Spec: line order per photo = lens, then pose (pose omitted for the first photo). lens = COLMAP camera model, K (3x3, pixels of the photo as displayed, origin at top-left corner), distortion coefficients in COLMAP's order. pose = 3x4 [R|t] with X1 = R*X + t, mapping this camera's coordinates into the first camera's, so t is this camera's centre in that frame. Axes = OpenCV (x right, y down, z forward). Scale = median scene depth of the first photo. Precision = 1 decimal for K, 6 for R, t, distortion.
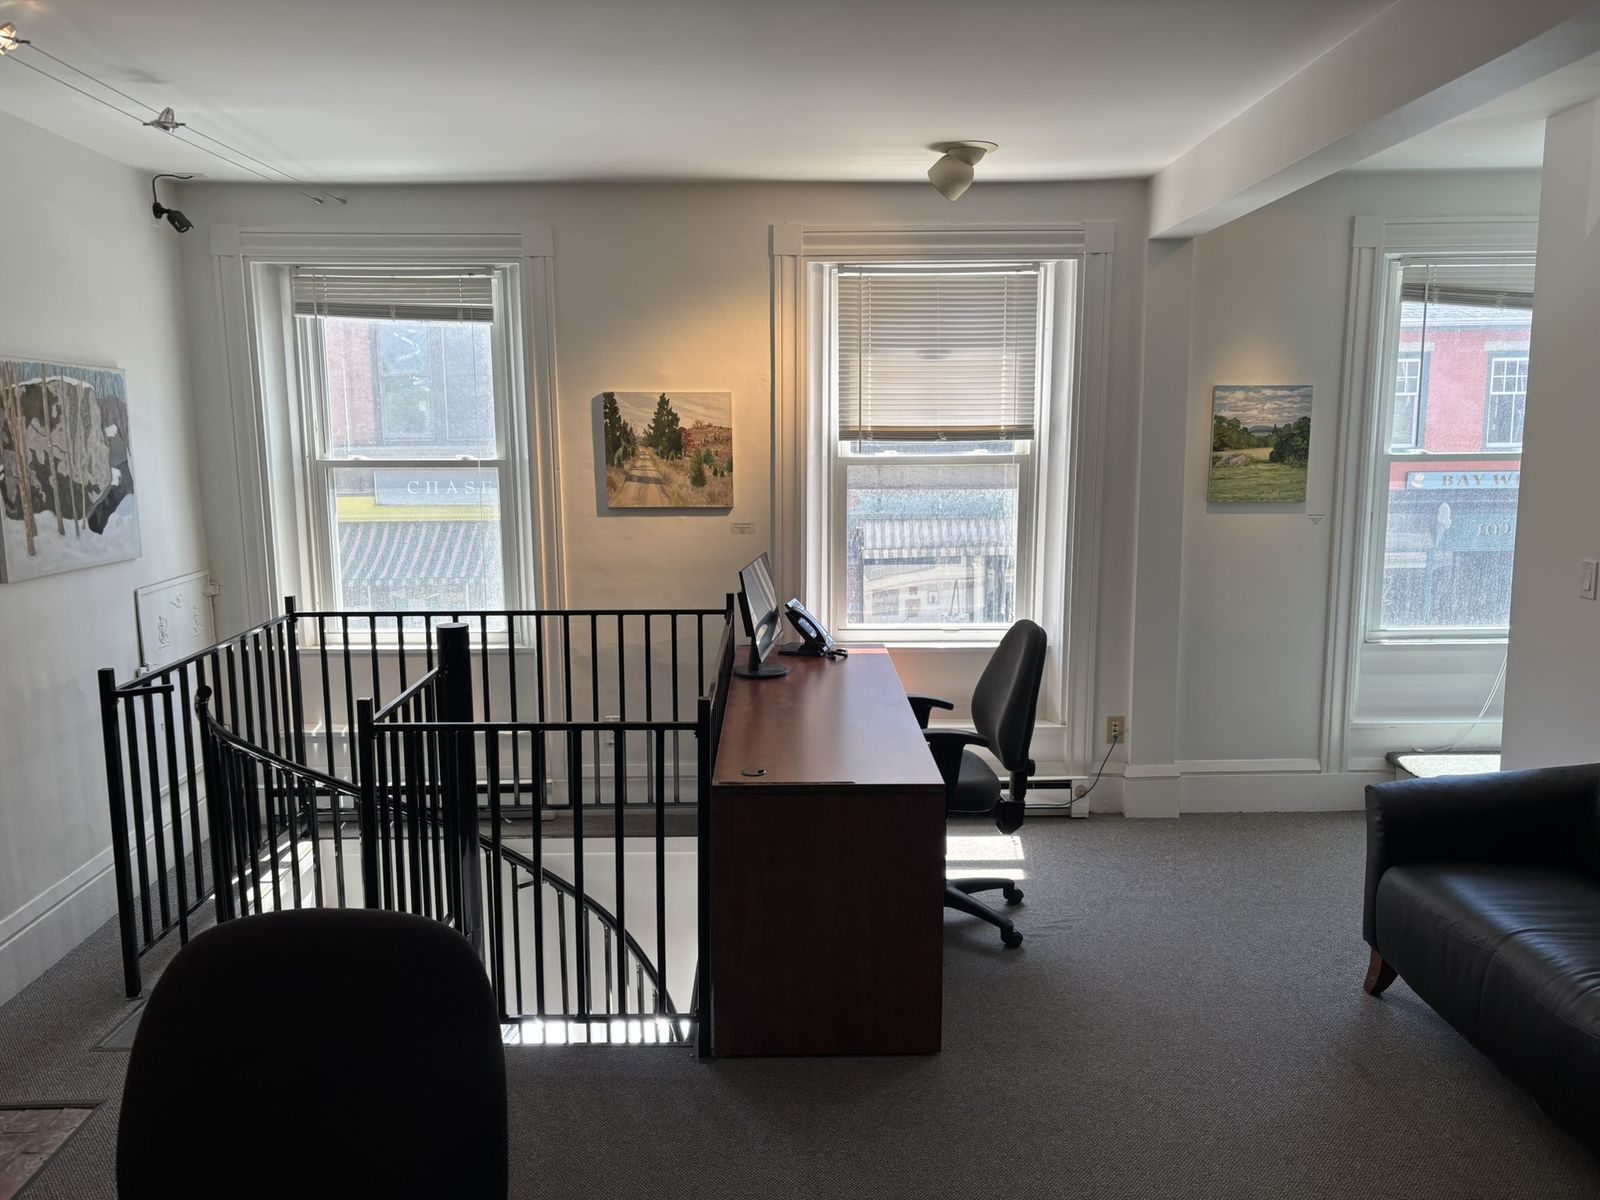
lens RADIAL K [[1208.2, 0, 800.0], [0, 1208.2, 600.0], [0, 0, 1]] dist [0.002554, -0.005979]
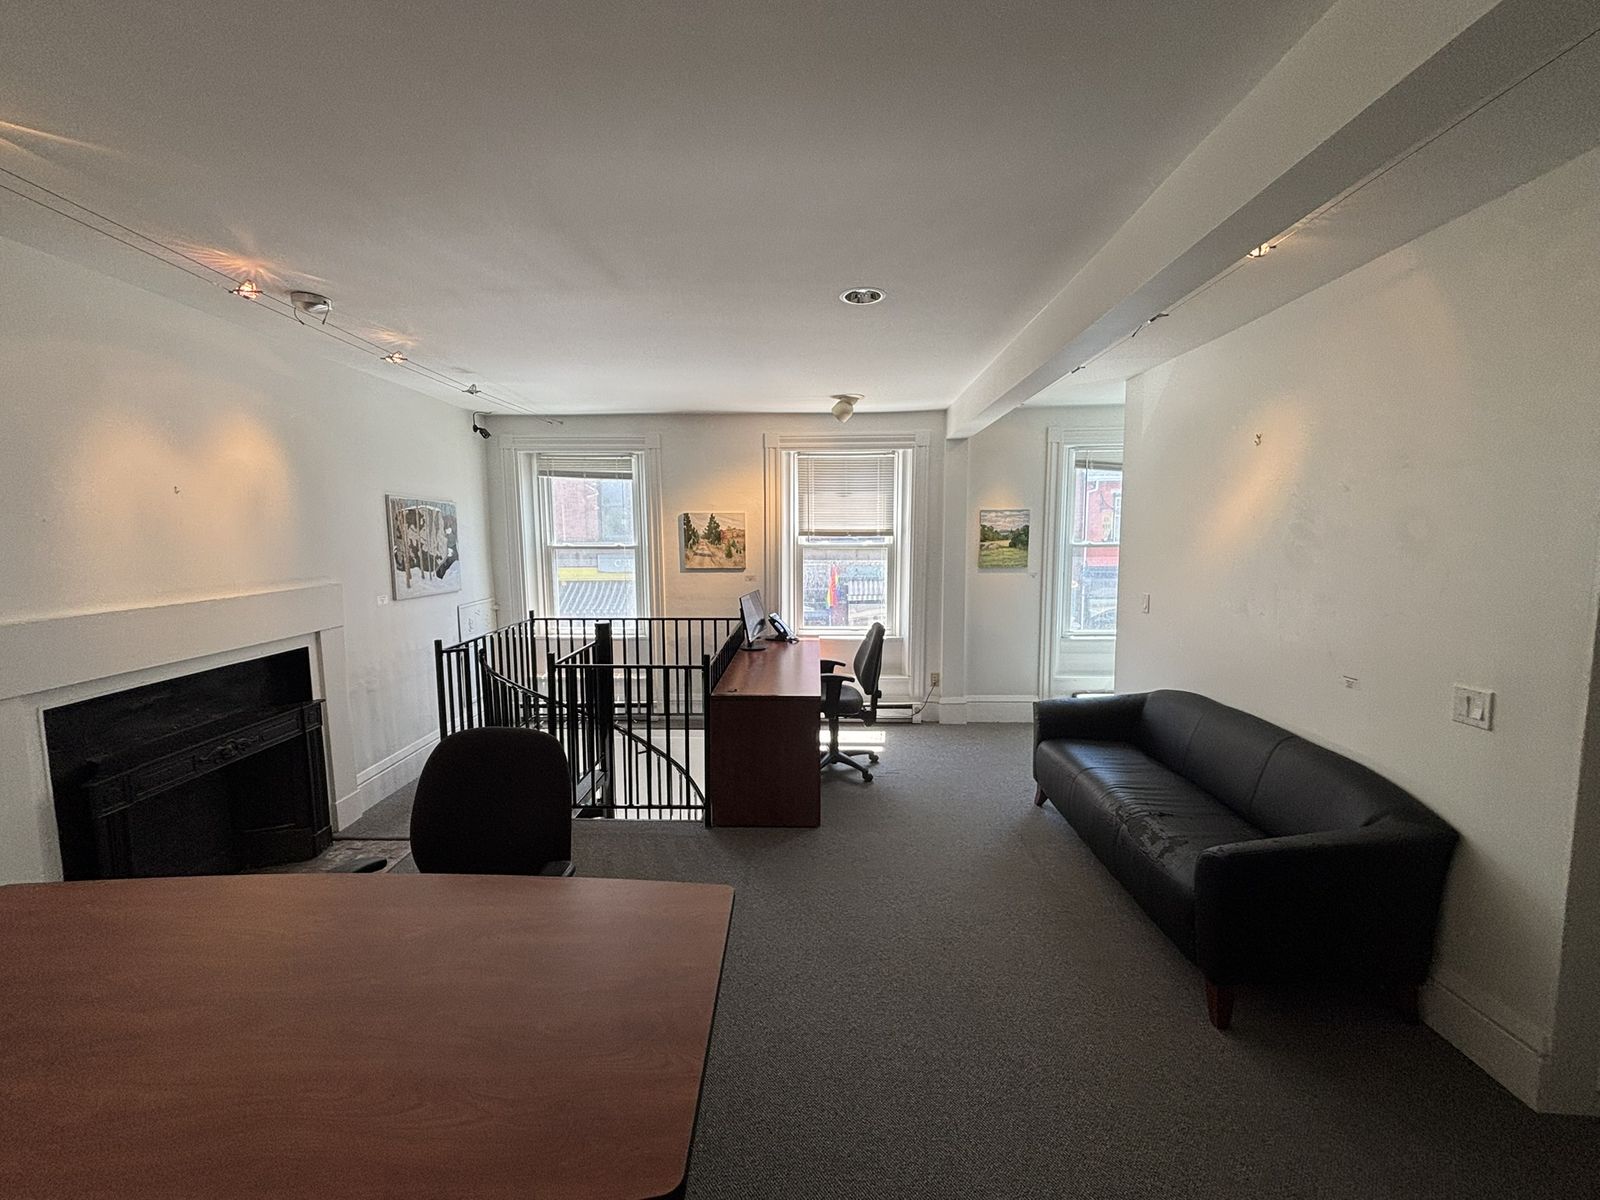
lens RADIAL K [[644.0, 0, 802.1], [0, 644.0, 594.6], [0, 0, 1]] dist [-0.008263, -0.000071]
pose [[0.999144, 0.005297, -0.041019, 0.087238], [-0.007209, 0.998888, -0.046599, 0.018021], [0.040726, 0.046855, 0.998071, -0.088067]]
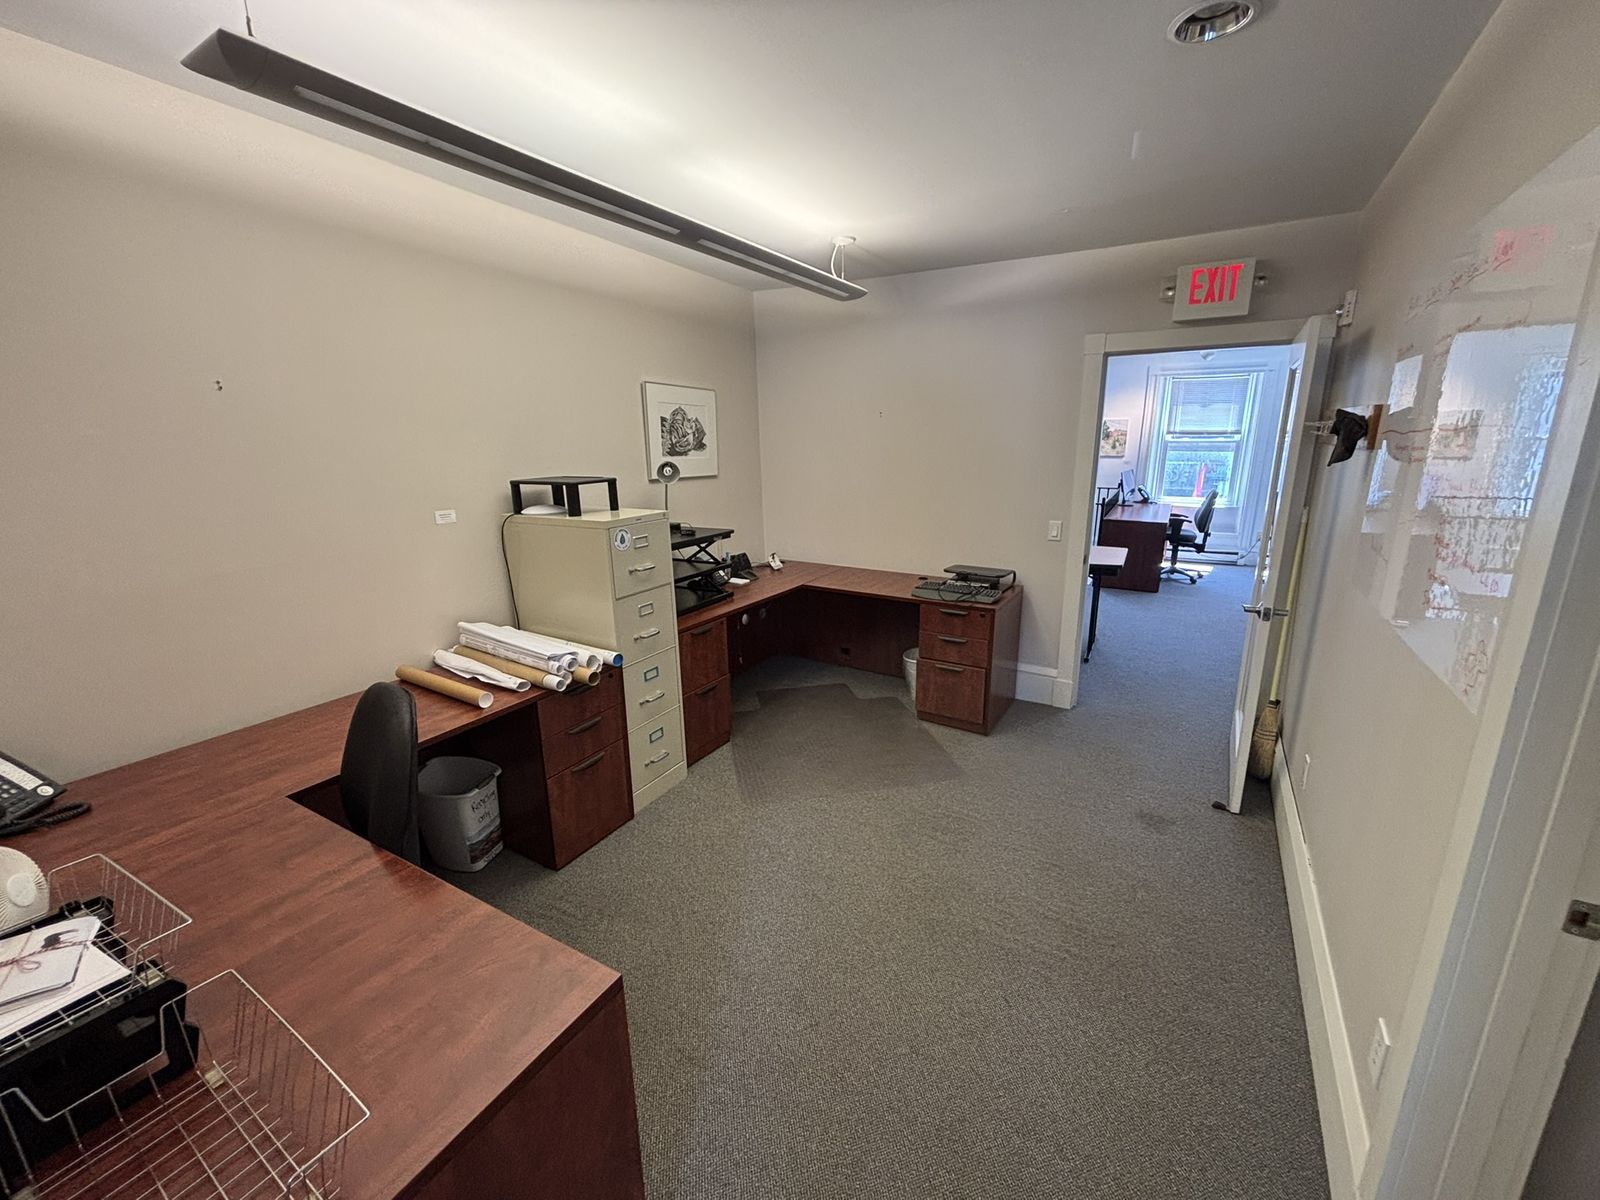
lens RADIAL K [[644.0, 0, 802.1], [0, 644.0, 594.6], [0, 0, 1]] dist [-0.008263, -0.000071]
pose [[0.853003, 0.125840, -0.506507, 0.126121], [-0.071718, 0.989552, 0.125073, 0.136953], [0.516954, -0.070362, 0.853116, -0.932305]]
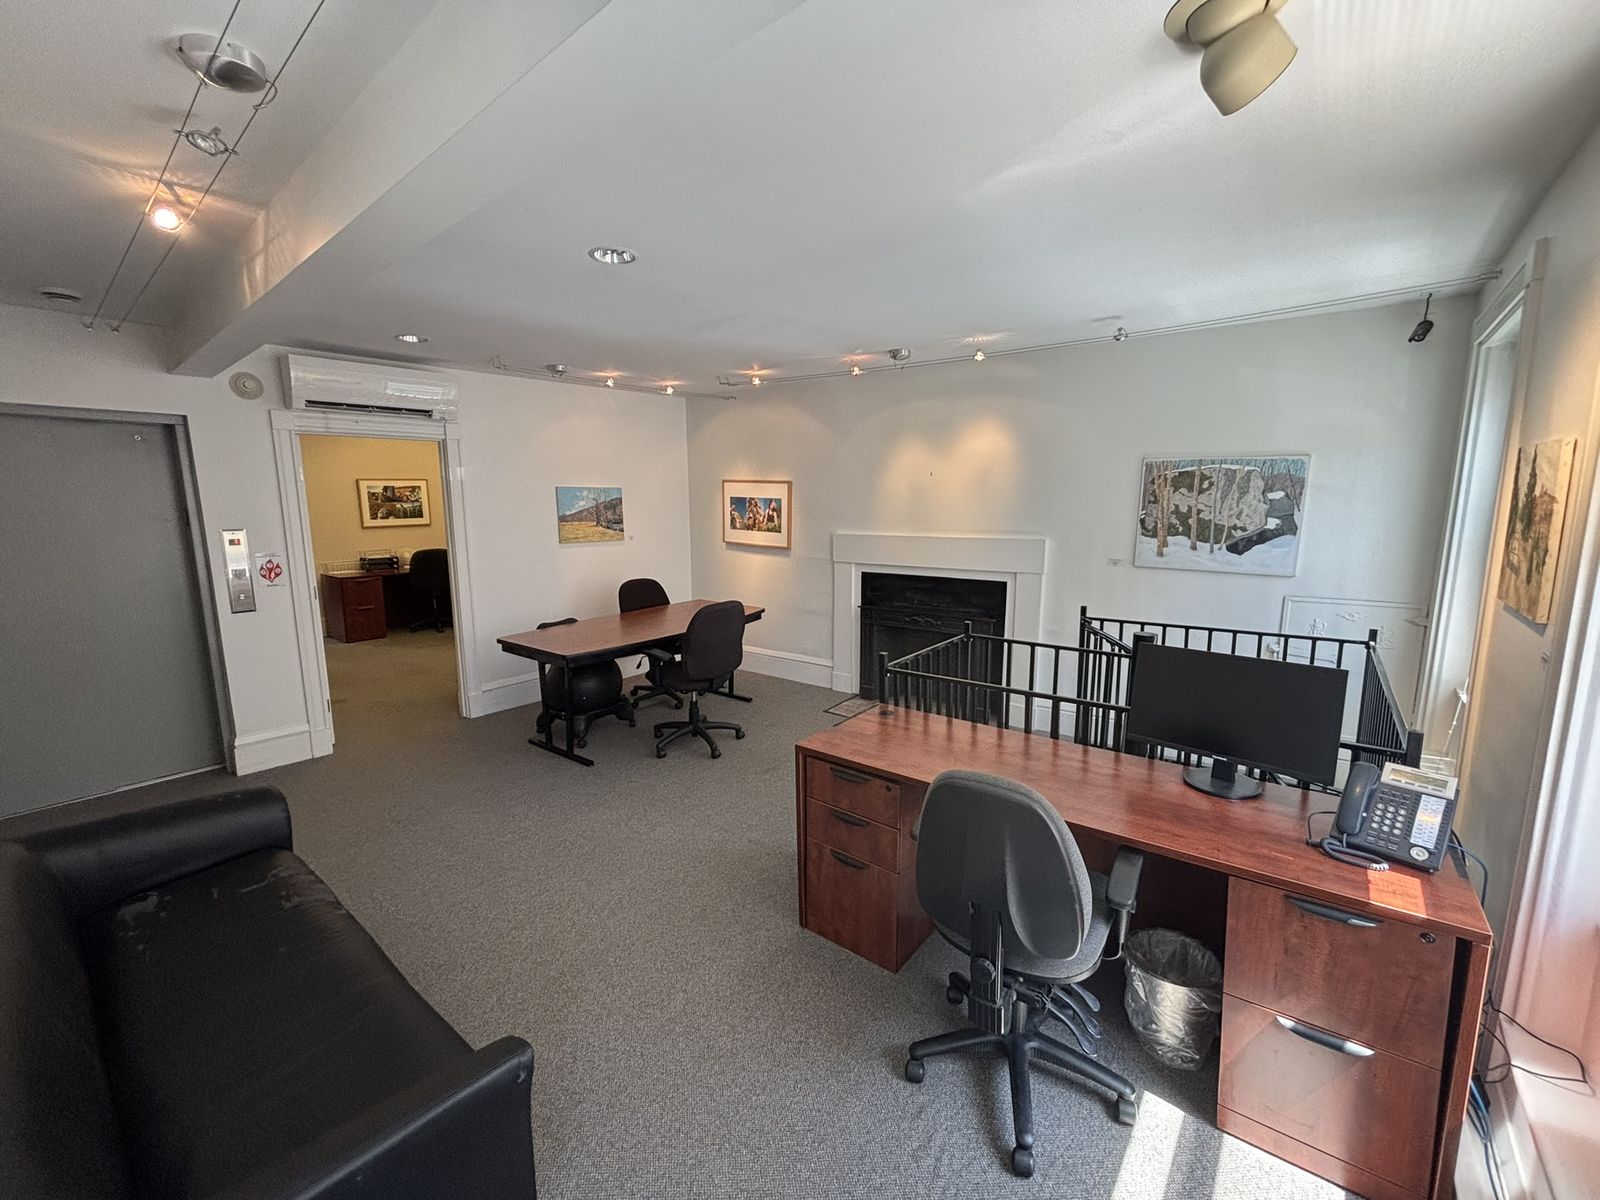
lens RADIAL K [[644.0, 0, 802.1], [0, 644.0, 594.6], [0, 0, 1]] dist [-0.008263, -0.000071]
pose [[-0.631318, 0.125539, -0.765295, 0.443616], [-0.102744, 0.964573, 0.242986, -0.135609], [0.768688, 0.232031, -0.596055, 0.924788]]
